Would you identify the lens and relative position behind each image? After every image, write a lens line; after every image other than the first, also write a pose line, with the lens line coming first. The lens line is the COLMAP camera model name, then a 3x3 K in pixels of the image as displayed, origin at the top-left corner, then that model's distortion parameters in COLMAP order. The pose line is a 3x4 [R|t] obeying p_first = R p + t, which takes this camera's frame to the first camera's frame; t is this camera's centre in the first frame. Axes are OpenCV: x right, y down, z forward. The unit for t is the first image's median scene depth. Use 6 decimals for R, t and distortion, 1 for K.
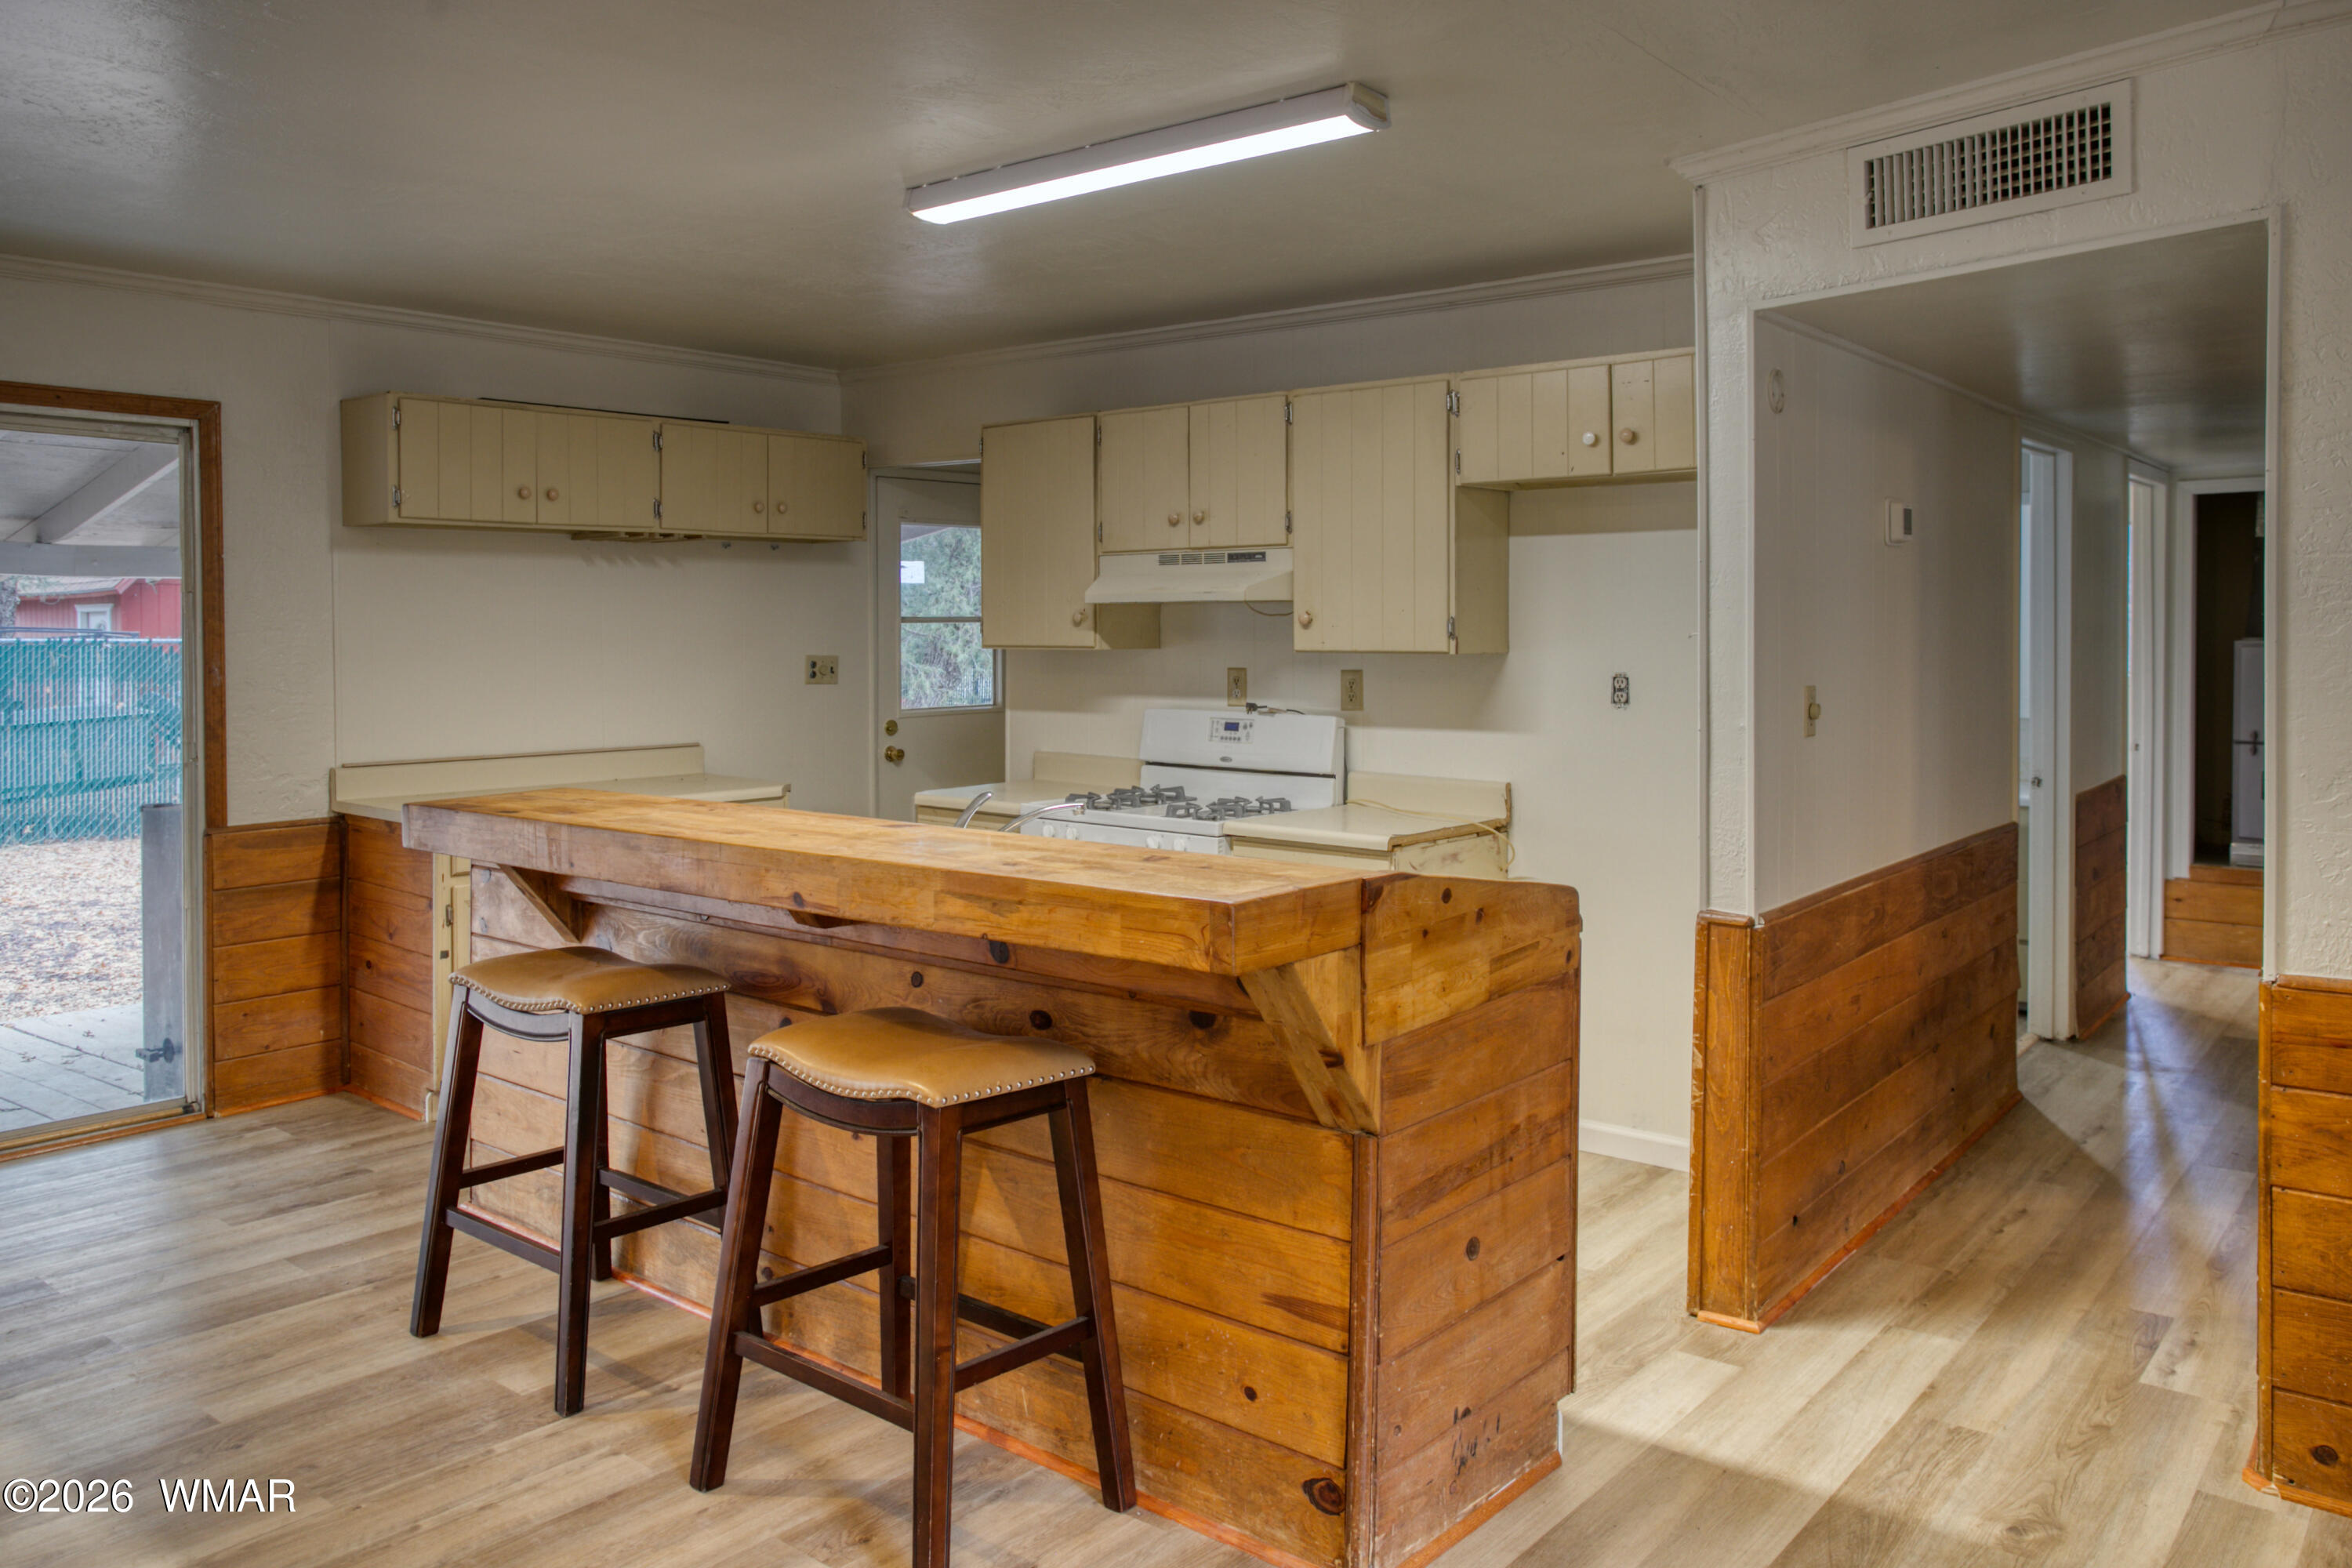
lens RADIAL K [[1714.4, 0, 1152.6], [0, 1714.4, 641.4], [0, 0, 1]] dist [-0.025128, 0.018216]
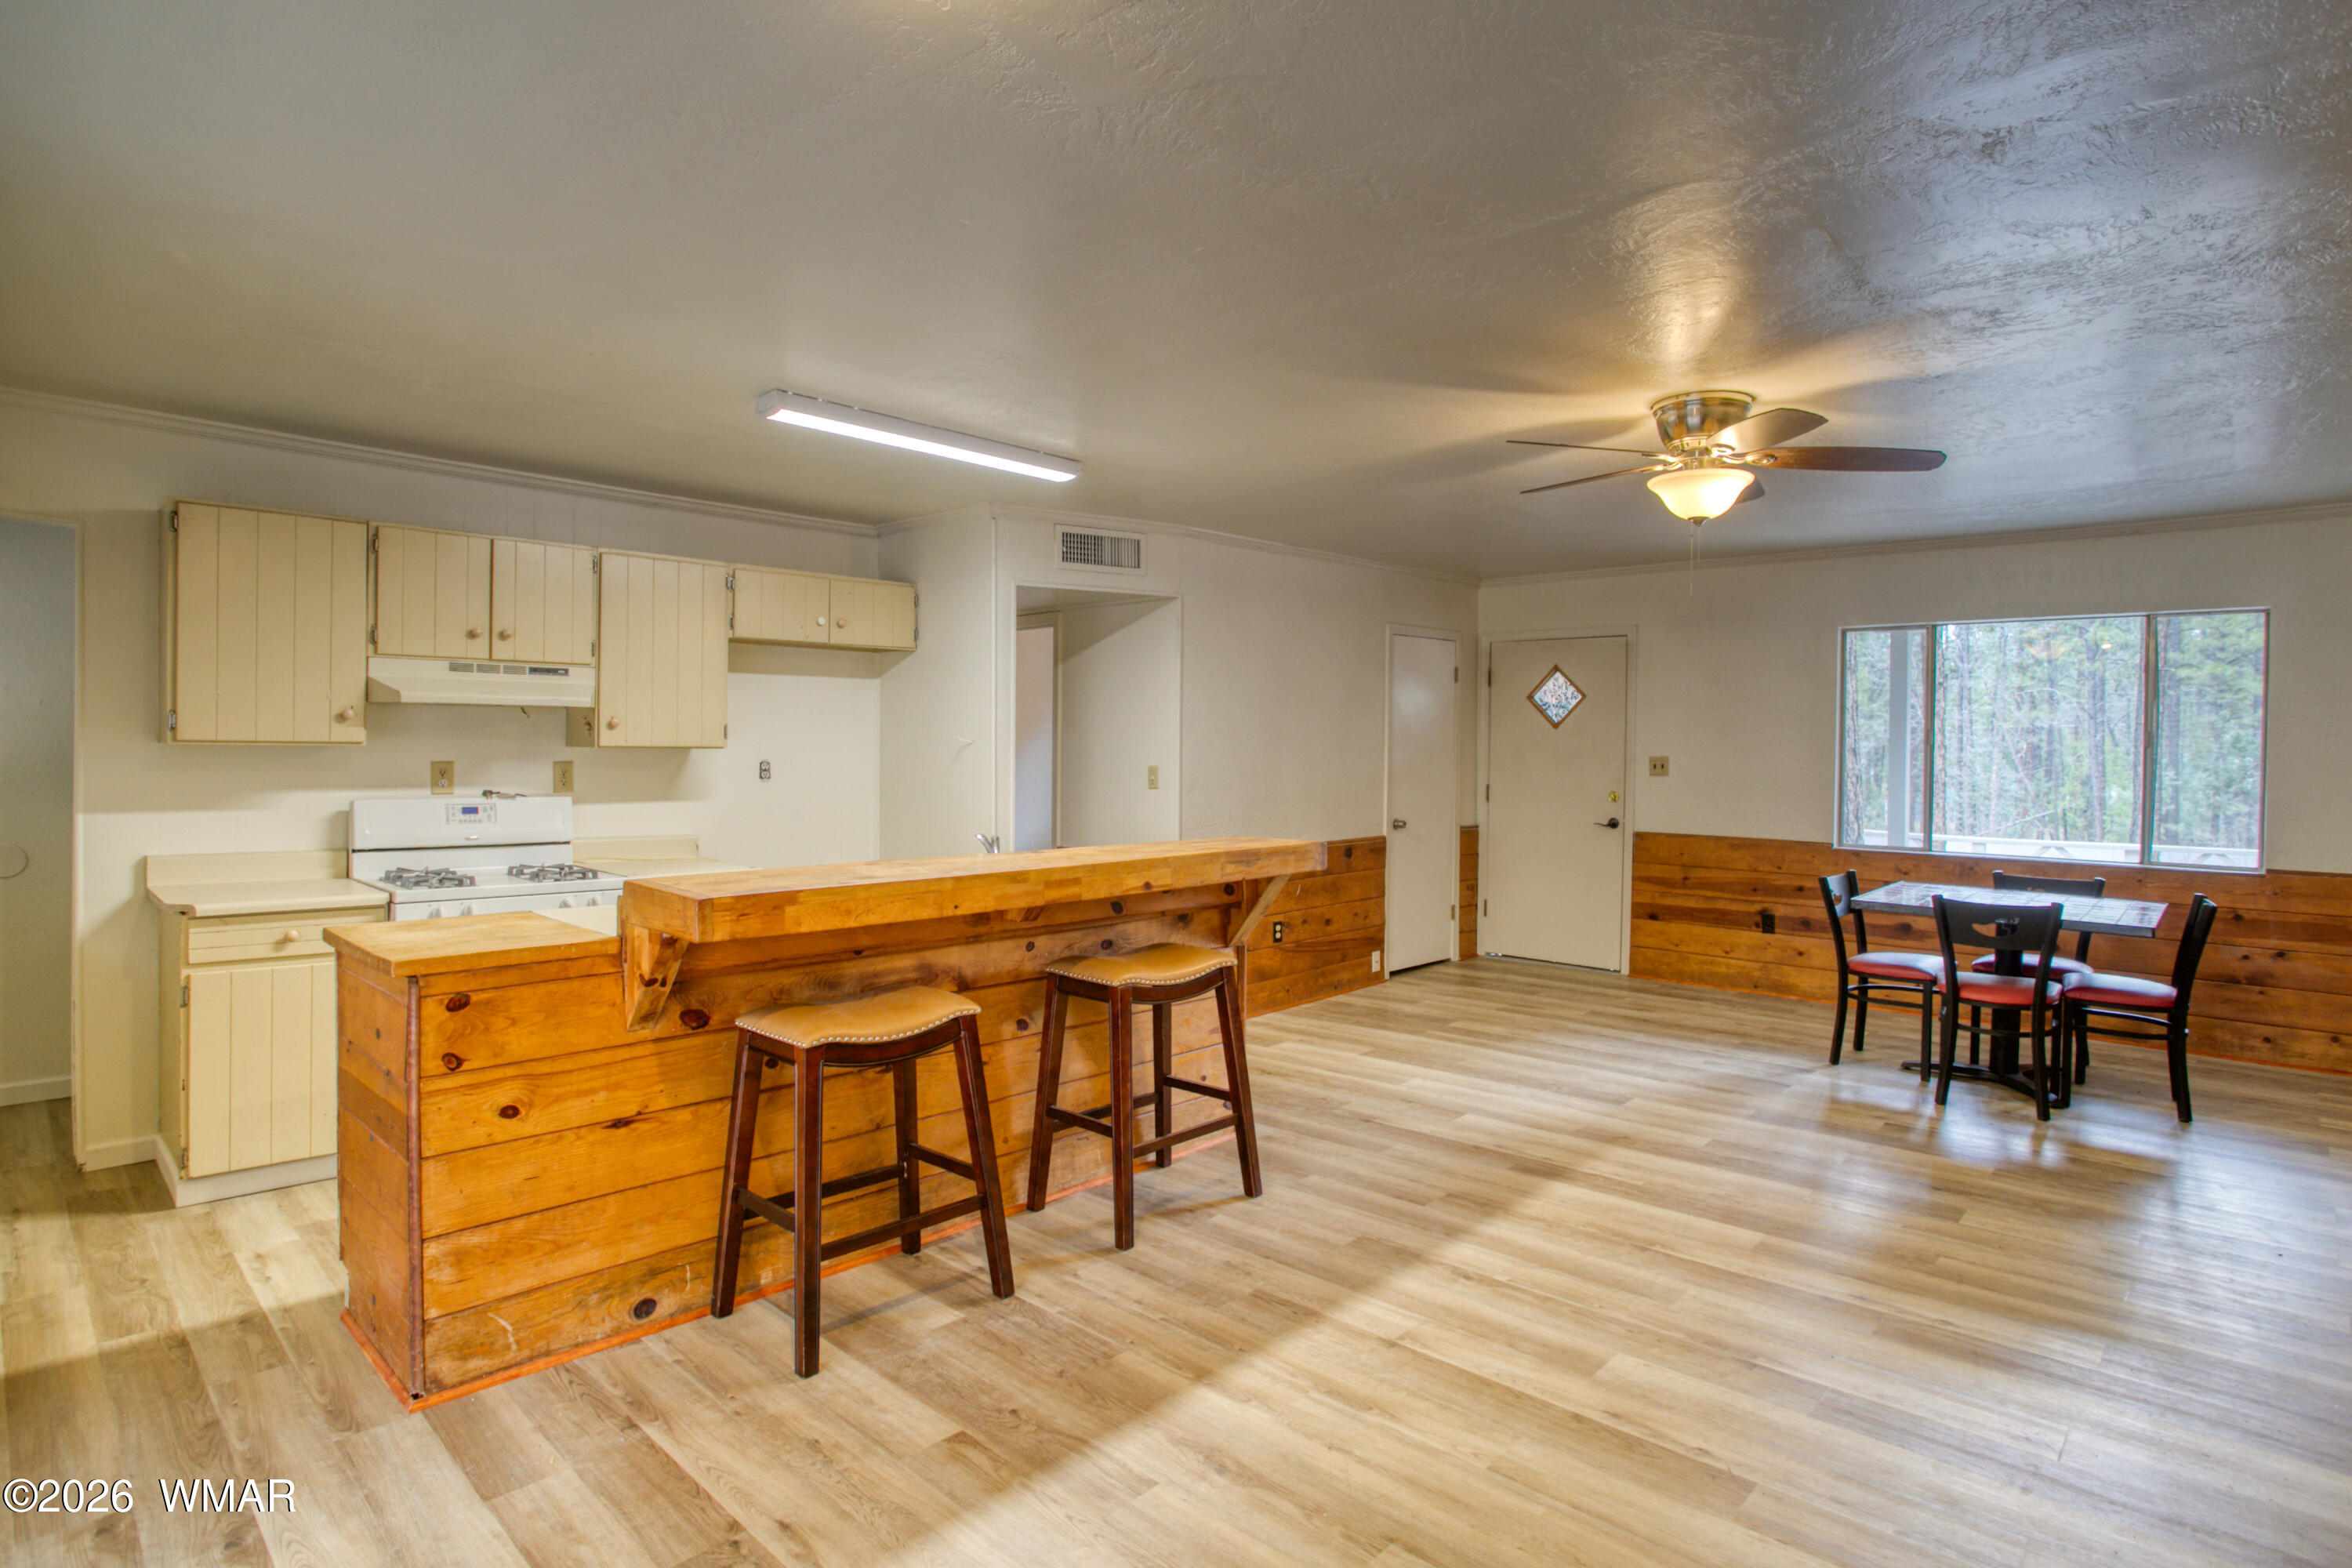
lens RADIAL K [[1245.1, 0, 1160.1], [0, 1245.1, 768.3], [0, 0, 1]] dist [-0.019970, 0.008172]
pose [[0.066217, -0.015435, 0.997686, -1.215229], [-0.004579, 0.999865, 0.015772, 0.007643], [-0.997795, -0.005613, 0.066137, 0.739278]]
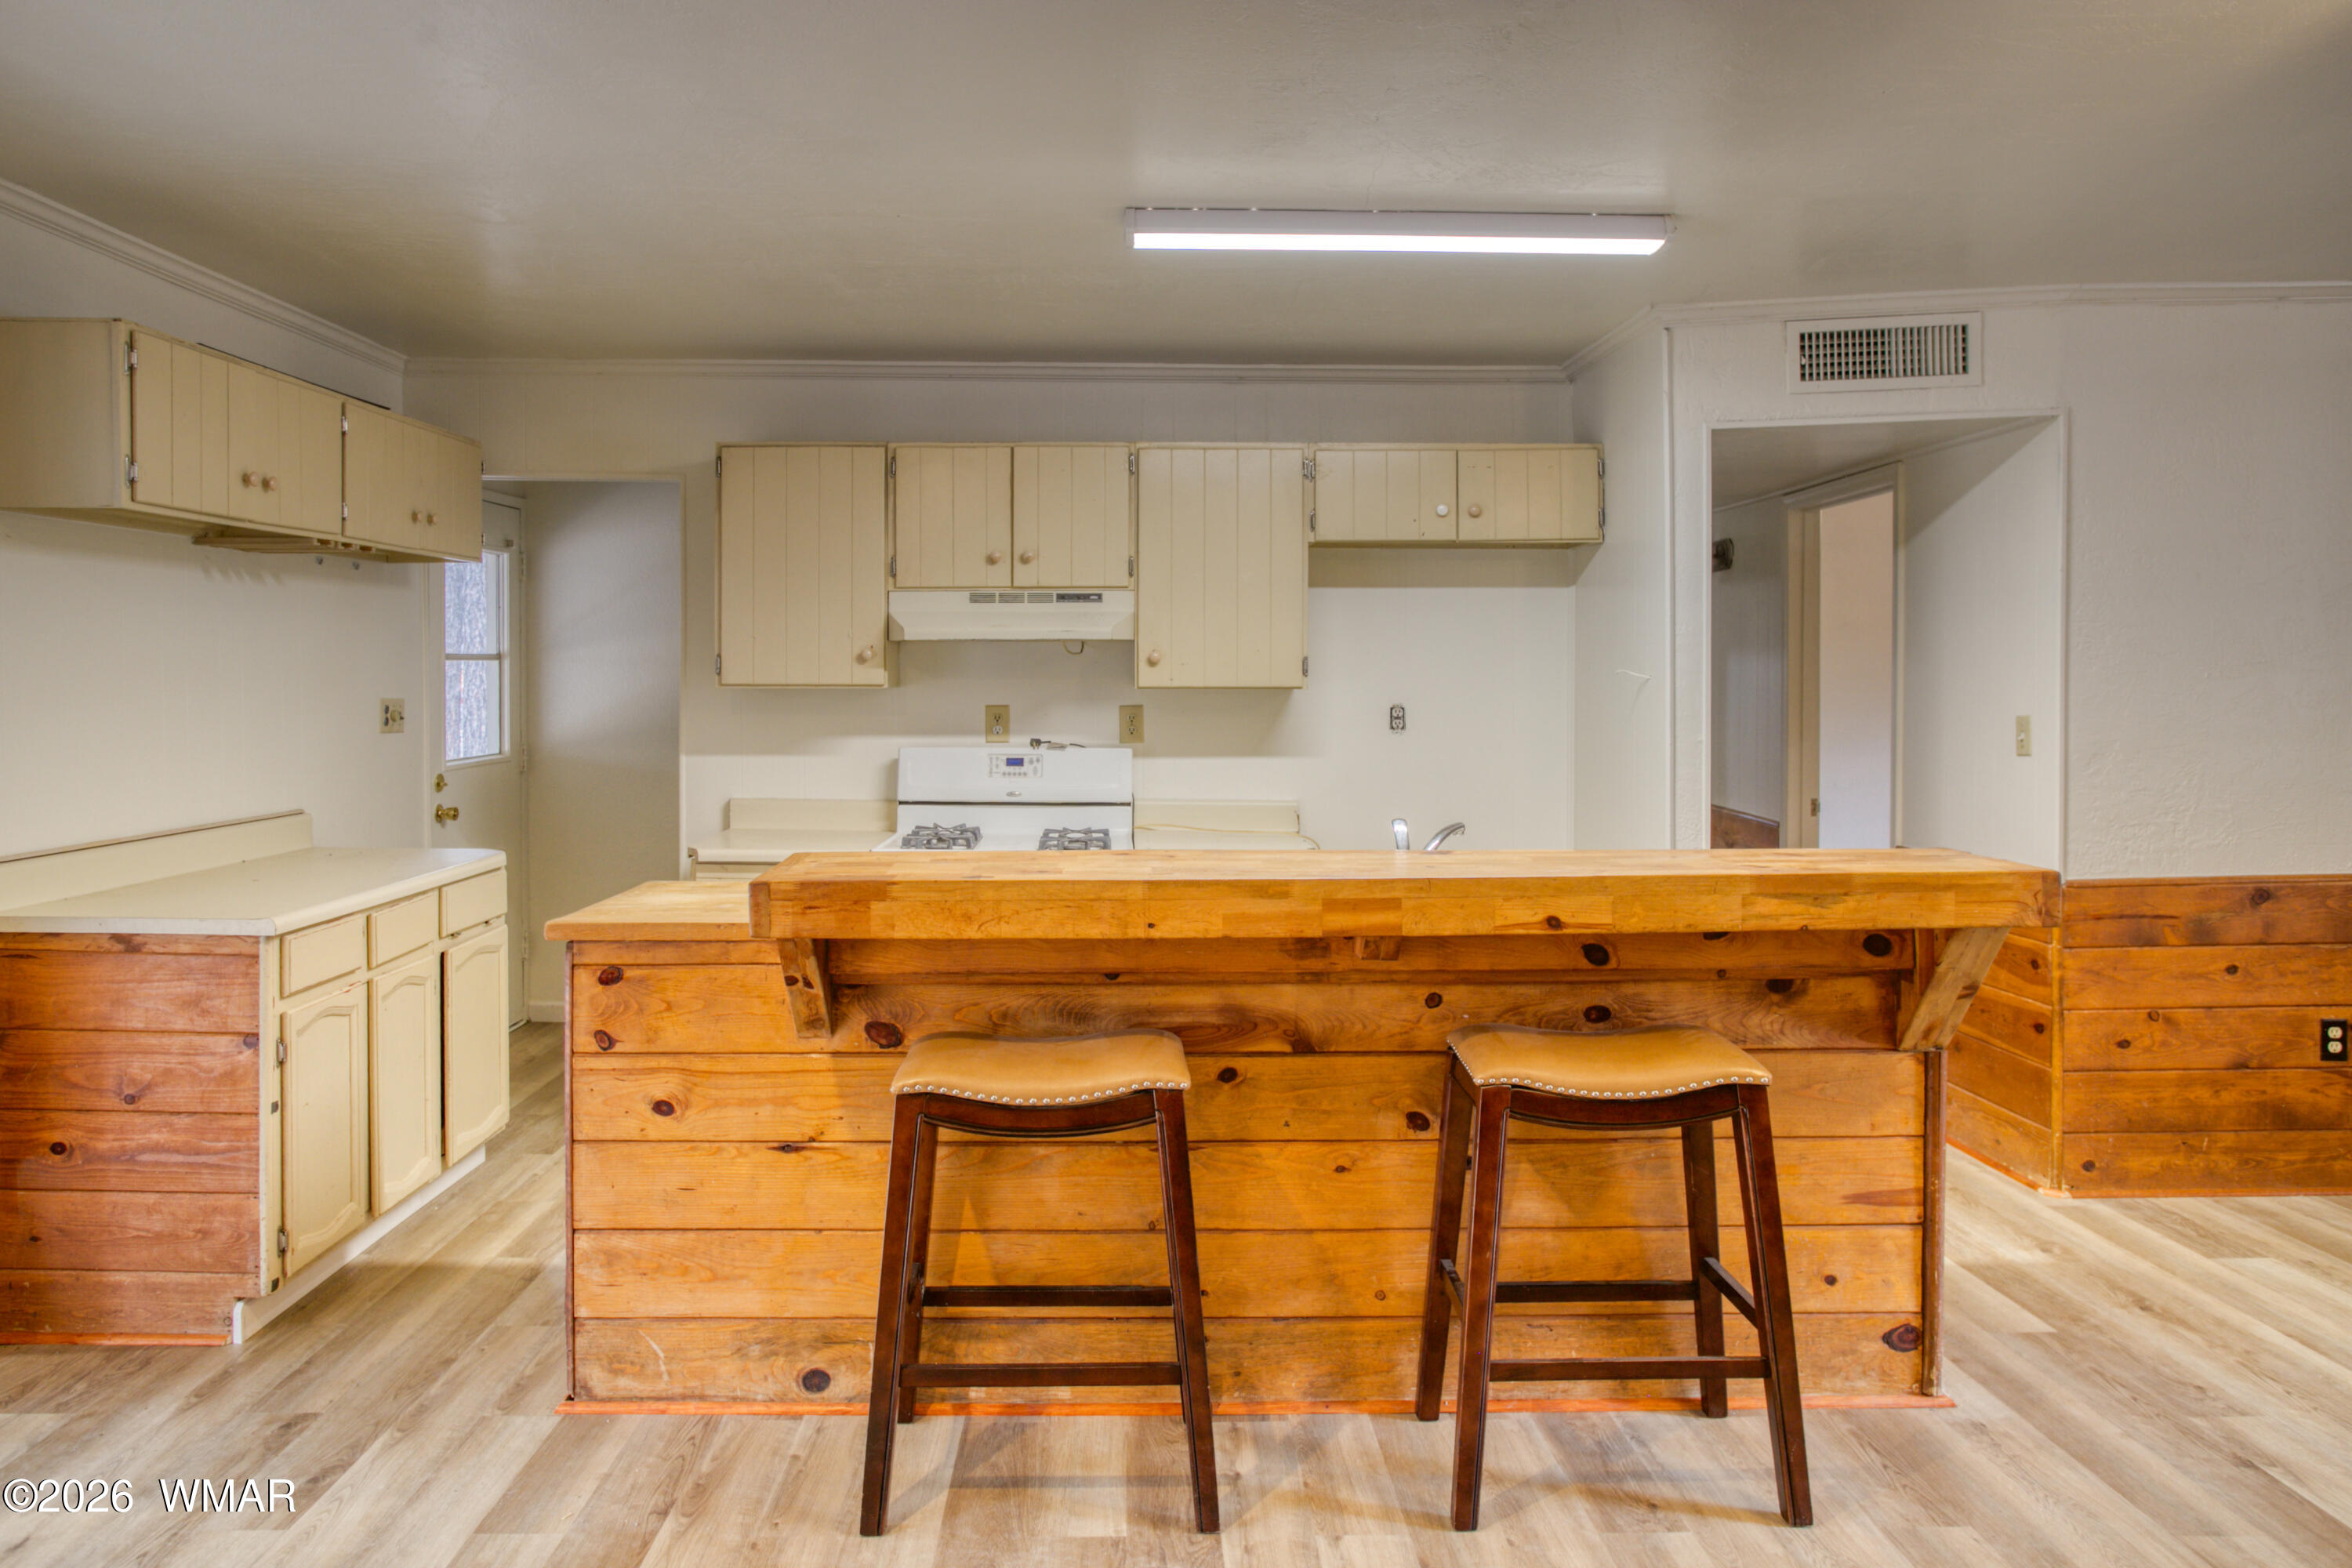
lens RADIAL K [[1618.3, 0, 1114.5], [0, 1618.3, 699.2], [0, 0, 1]] dist [-0.033529, 0.025354]
pose [[0.757833, -0.007977, 0.652400, -0.850723], [0.002798, 0.999956, 0.008977, 0.005560], [-0.652443, -0.004977, 0.757822, 0.356835]]
